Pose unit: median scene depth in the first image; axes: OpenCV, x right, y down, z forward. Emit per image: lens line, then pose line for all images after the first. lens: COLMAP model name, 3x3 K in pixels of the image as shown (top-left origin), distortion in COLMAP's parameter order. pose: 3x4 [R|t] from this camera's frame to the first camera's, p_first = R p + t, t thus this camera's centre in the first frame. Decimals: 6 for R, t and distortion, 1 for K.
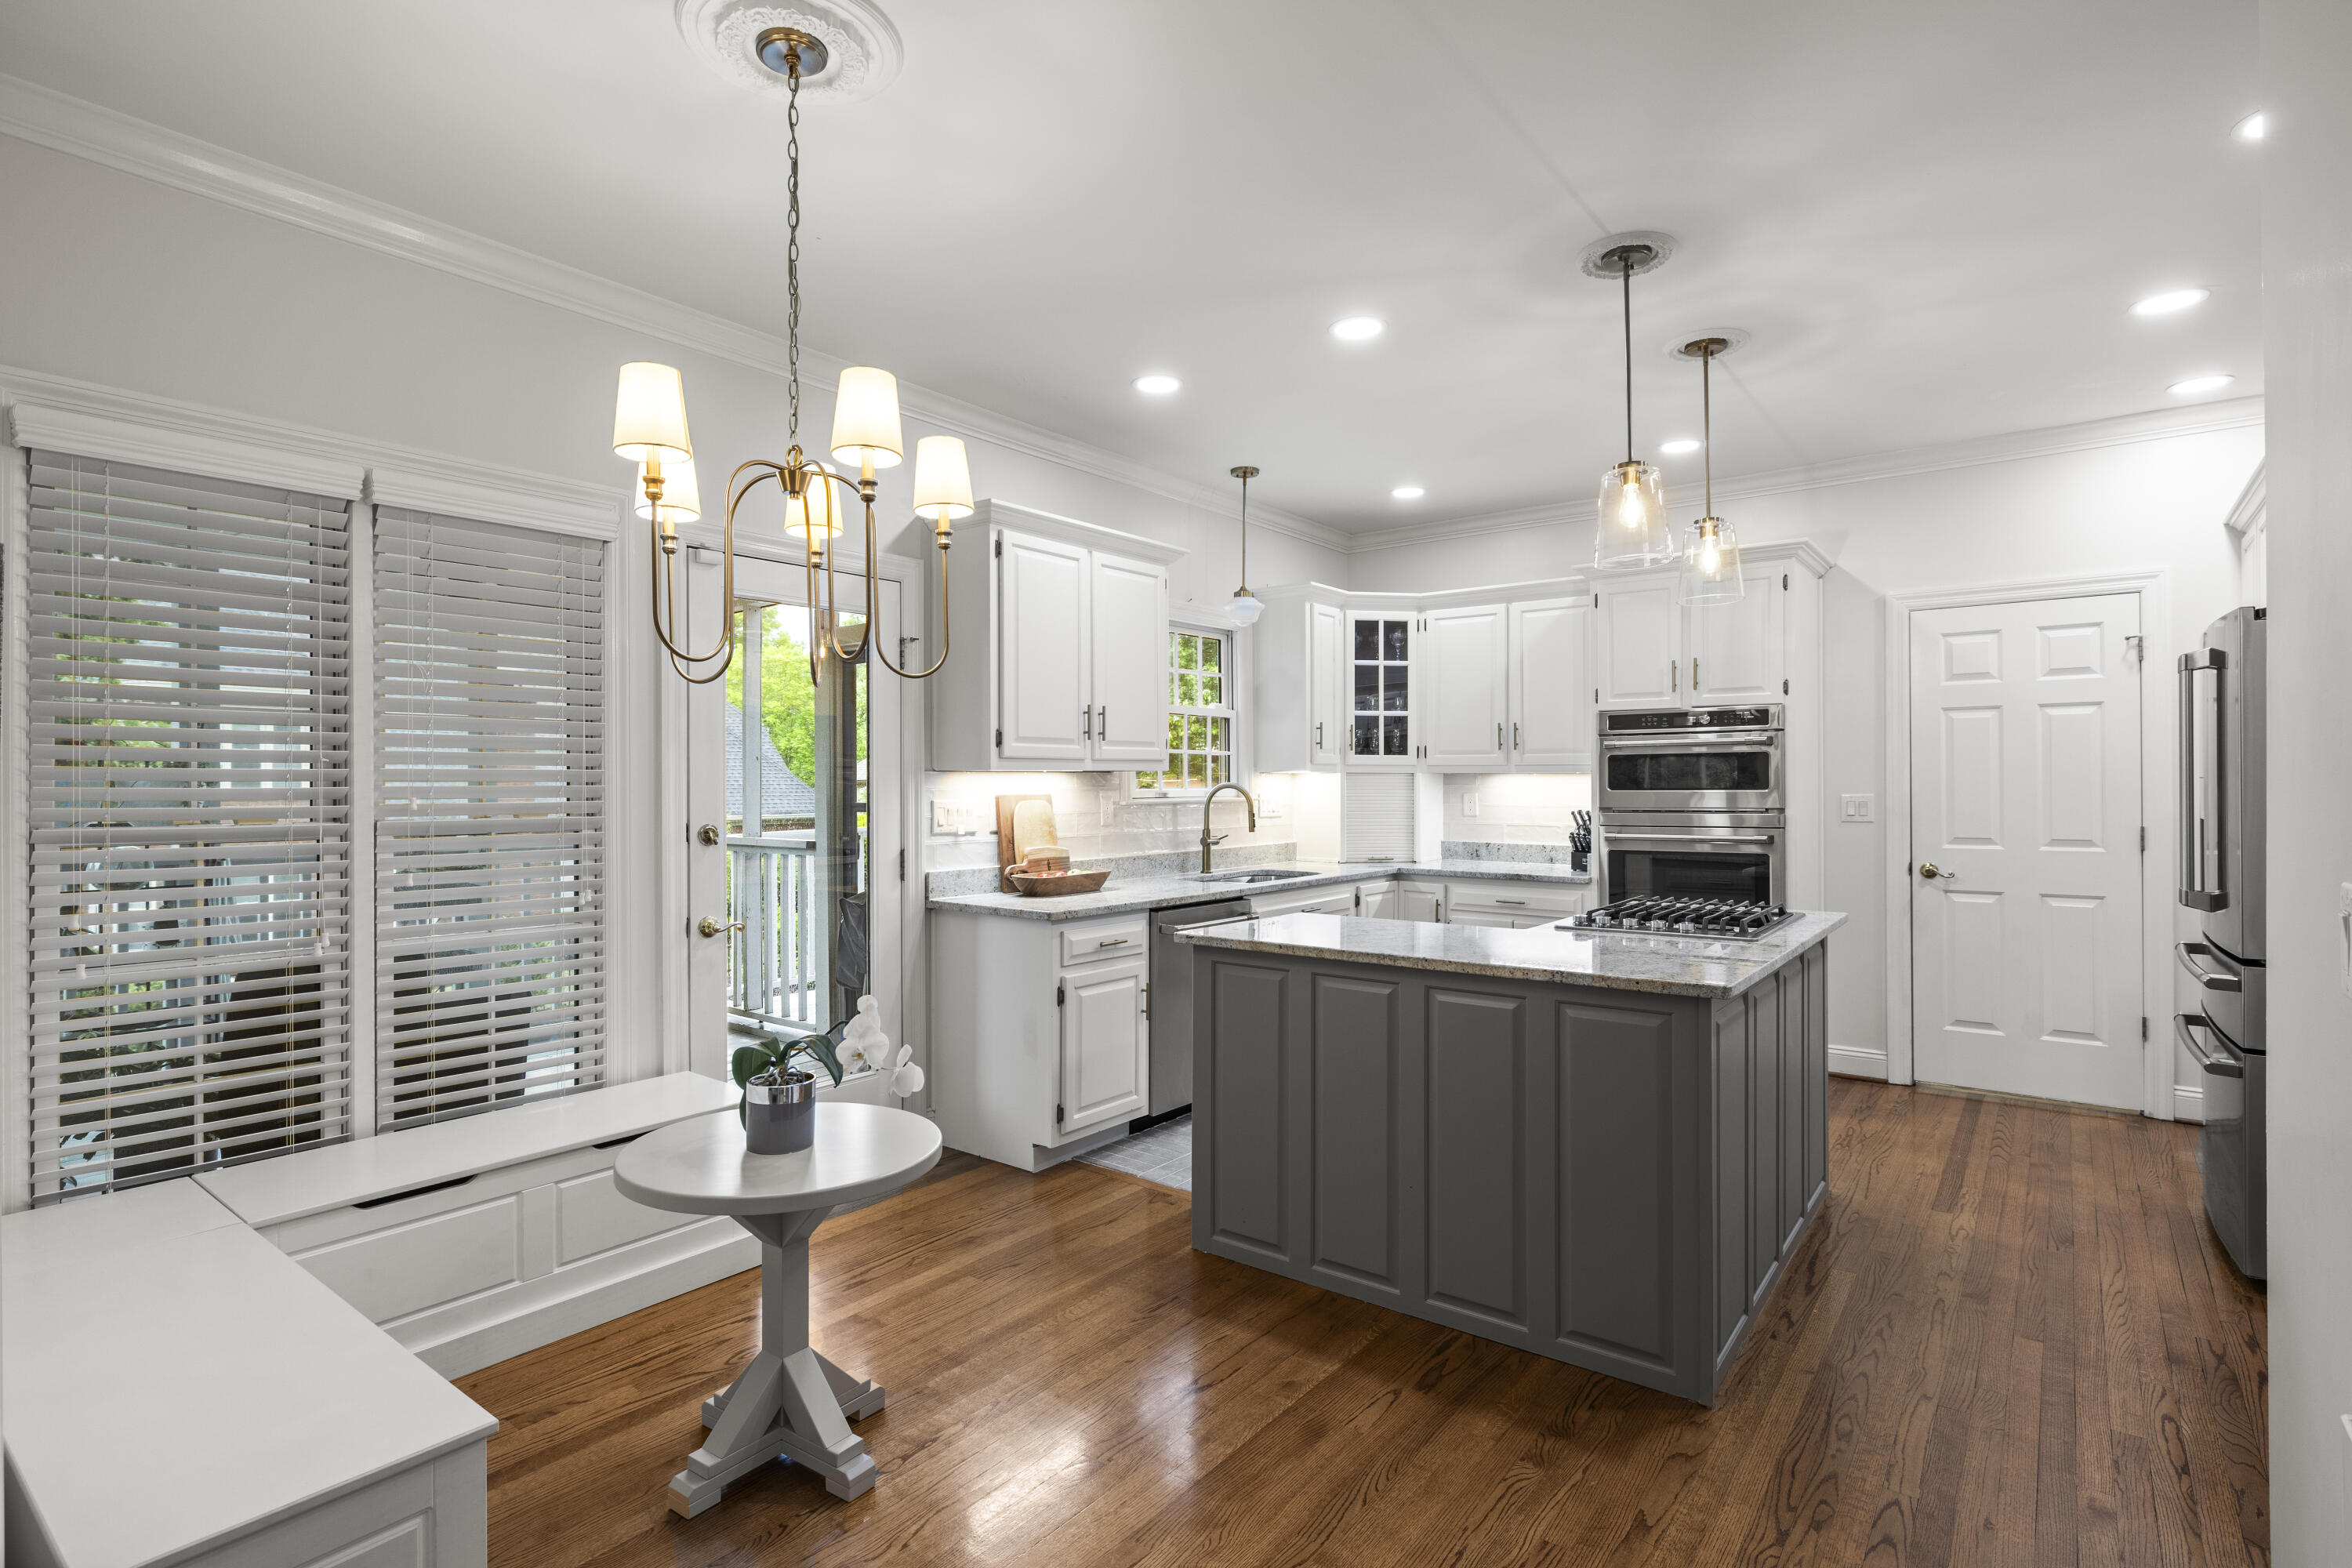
lens RADIAL K [[1149.6, 0, 1170.7], [0, 1149.6, 779.4], [0, 0, 1]] dist [-0.001365, 0.000978]
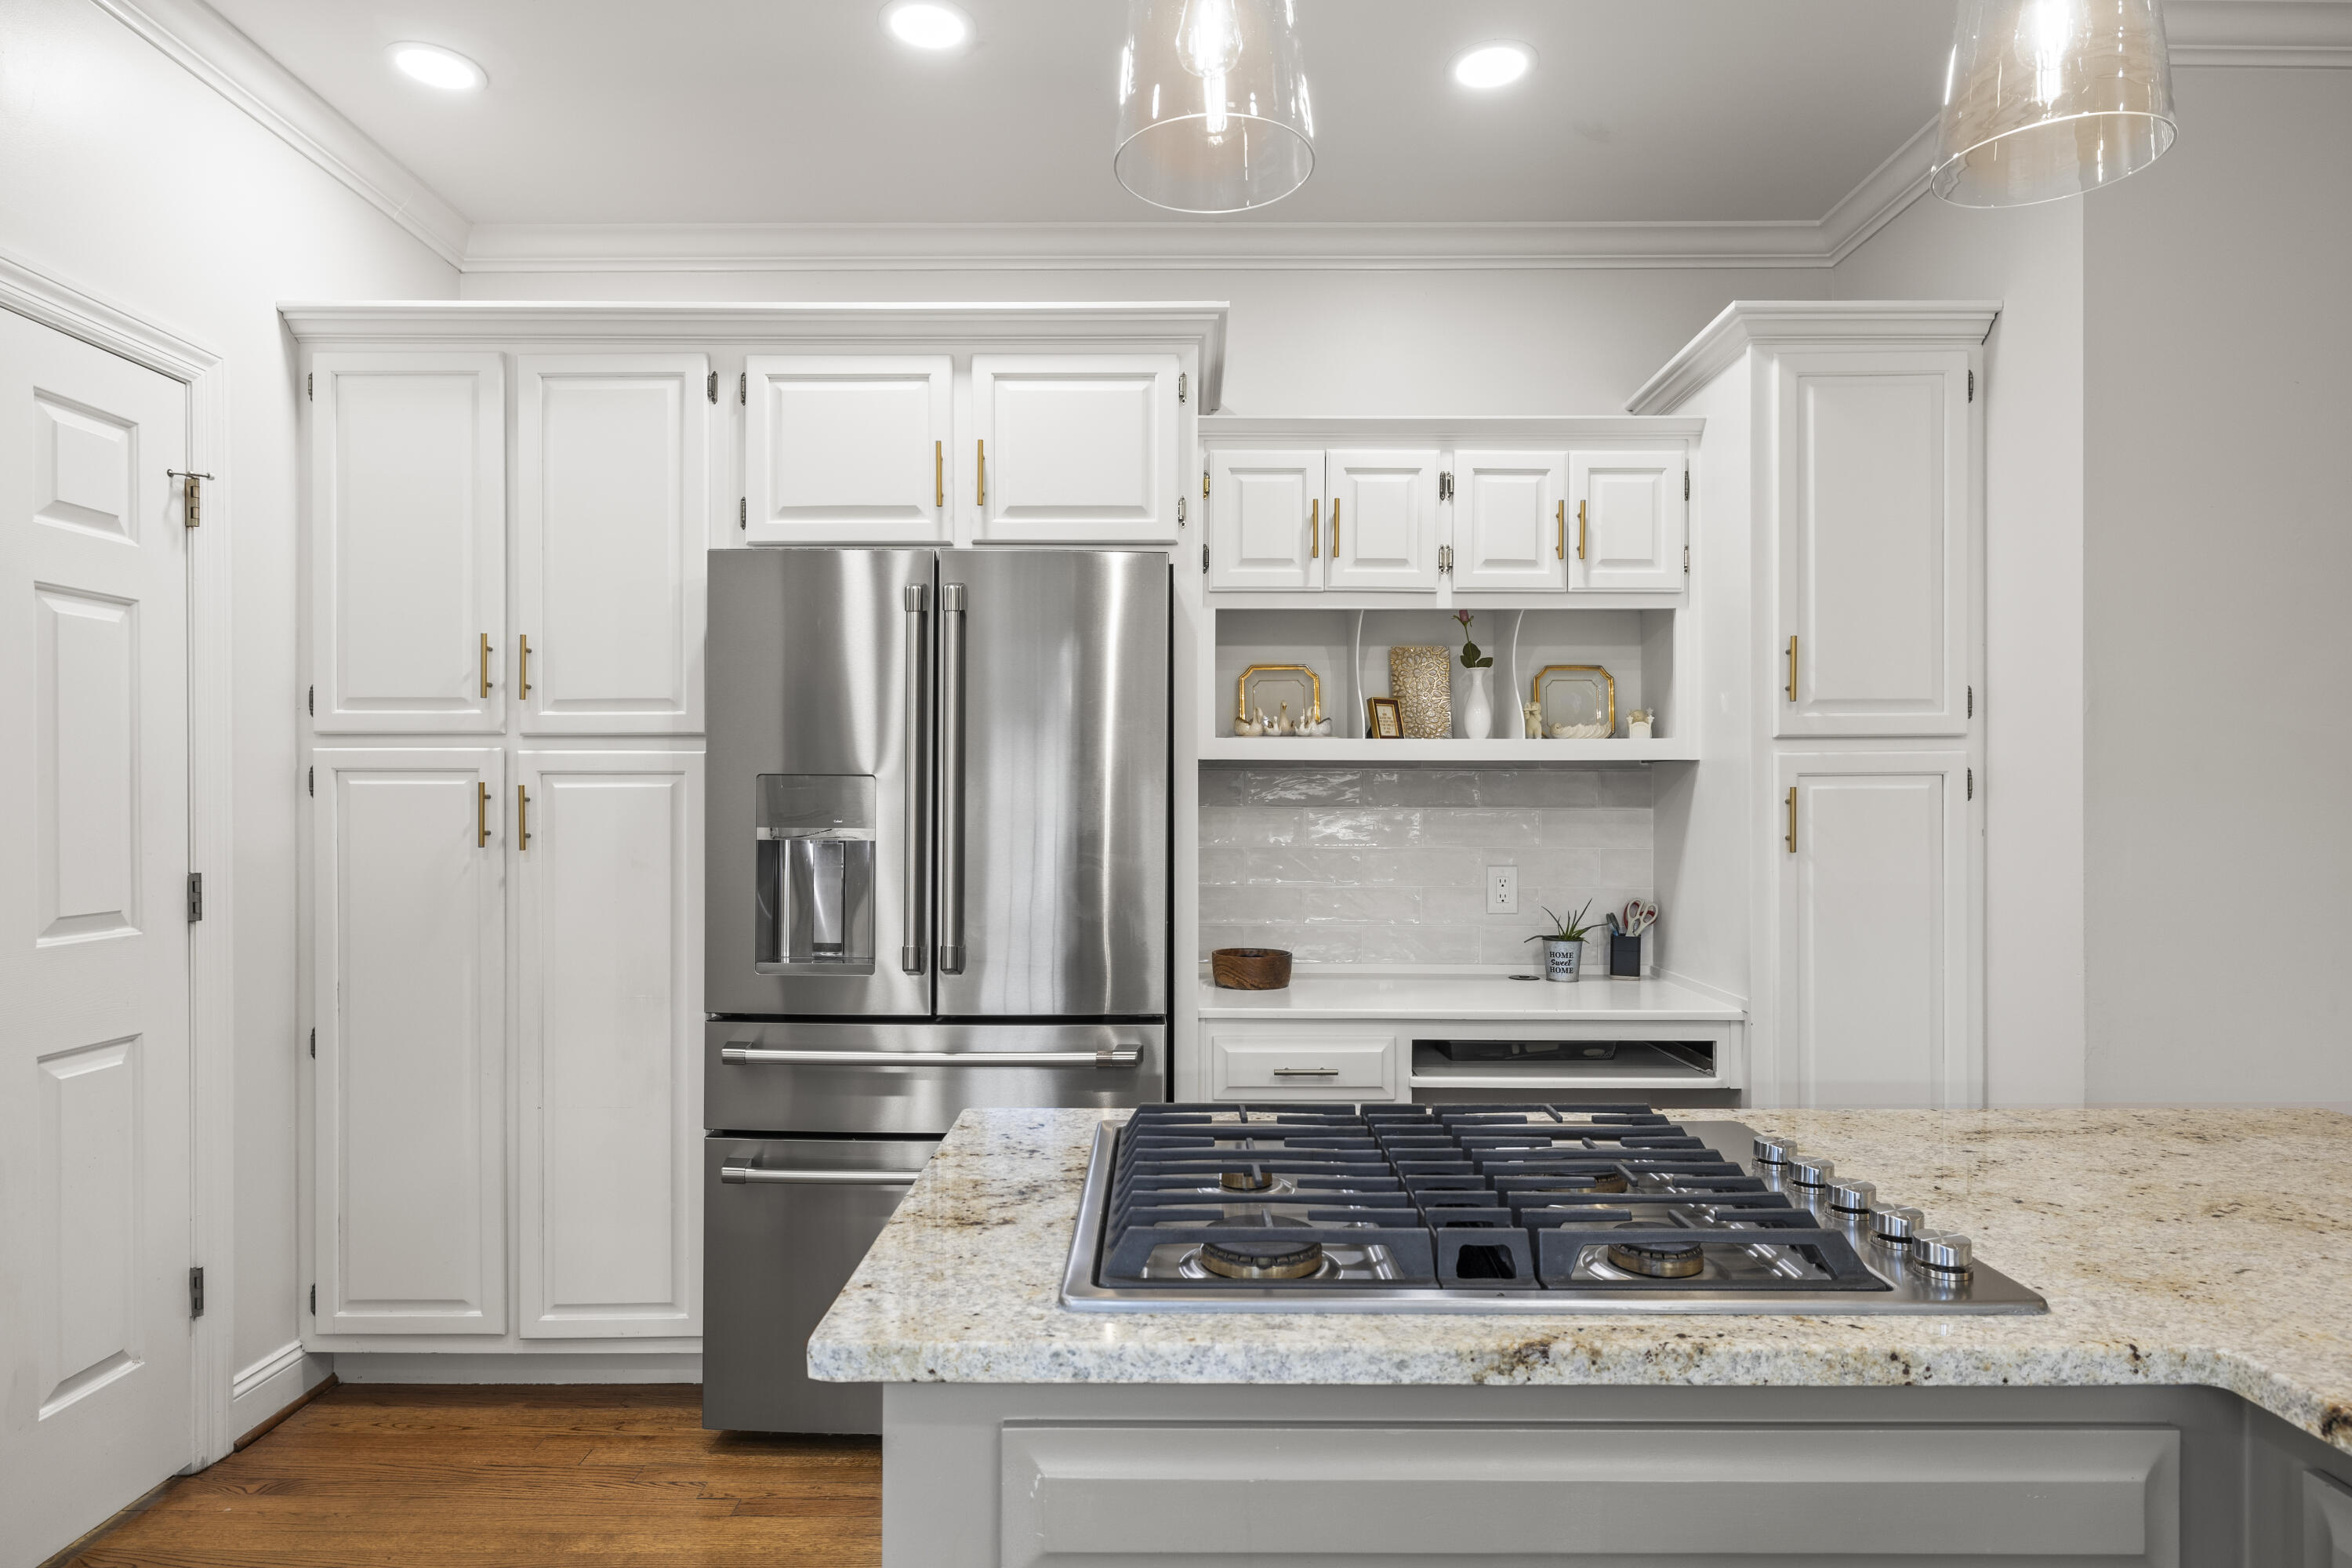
lens RADIAL K [[1279.9, 0, 1174.8], [0, 1279.9, 802.1], [0, 0, 1]] dist [-0.003139, -0.001137]
pose [[-0.614786, 0.000212, 0.788694, 0.152967], [-0.003337, 0.999990, -0.002869, 0.010281], [-0.788687, -0.004396, -0.614779, 0.895702]]
